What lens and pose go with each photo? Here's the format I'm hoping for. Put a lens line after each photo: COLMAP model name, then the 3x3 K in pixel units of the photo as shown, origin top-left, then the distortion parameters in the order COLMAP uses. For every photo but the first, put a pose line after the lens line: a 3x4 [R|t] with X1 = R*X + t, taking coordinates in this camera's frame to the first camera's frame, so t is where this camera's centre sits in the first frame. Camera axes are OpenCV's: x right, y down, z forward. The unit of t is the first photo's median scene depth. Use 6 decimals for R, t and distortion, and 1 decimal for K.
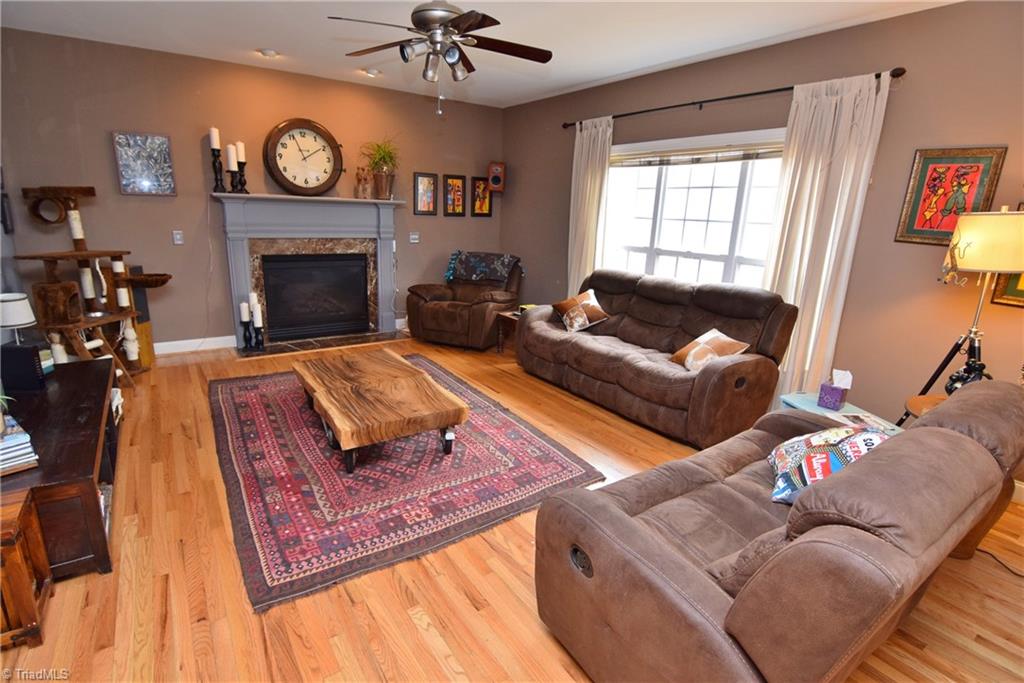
lens RADIAL K [[501.6, 0, 512.0], [0, 501.6, 341.5], [0, 0, 1]] dist [-0.015848, -0.000862]
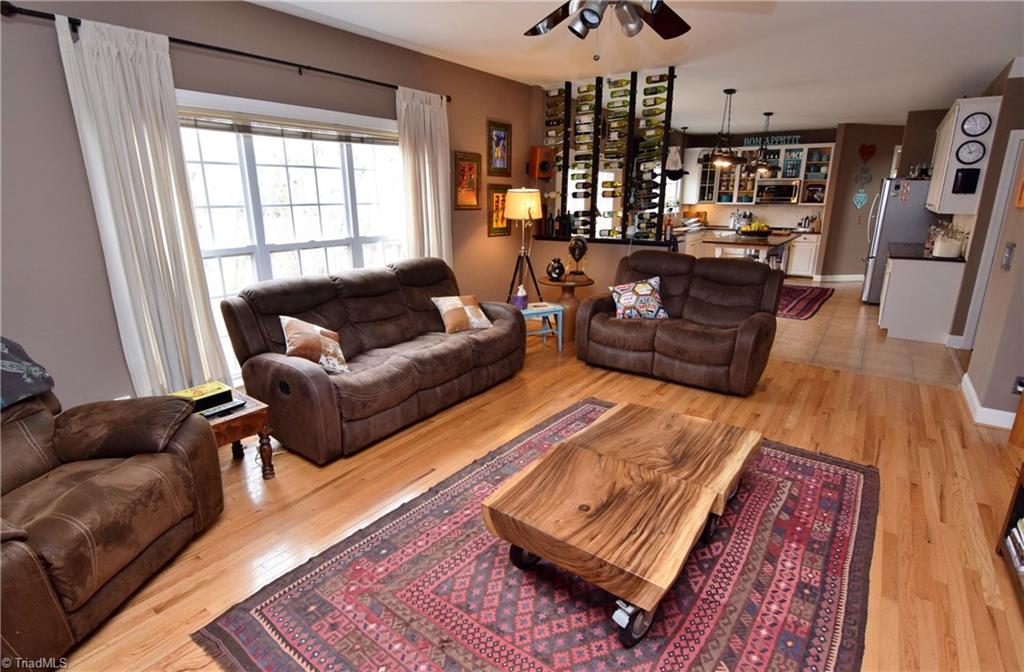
lens RADIAL K [[497.0, 0, 512.0], [0, 497.0, 336.0], [0, 0, 1]] dist [-0.022706, -0.000244]
pose [[-0.320104, -0.290808, 0.901645, -0.822294], [0.231414, 0.898892, 0.372077, -0.384898], [-0.918684, 0.327757, -0.220442, 1.313170]]
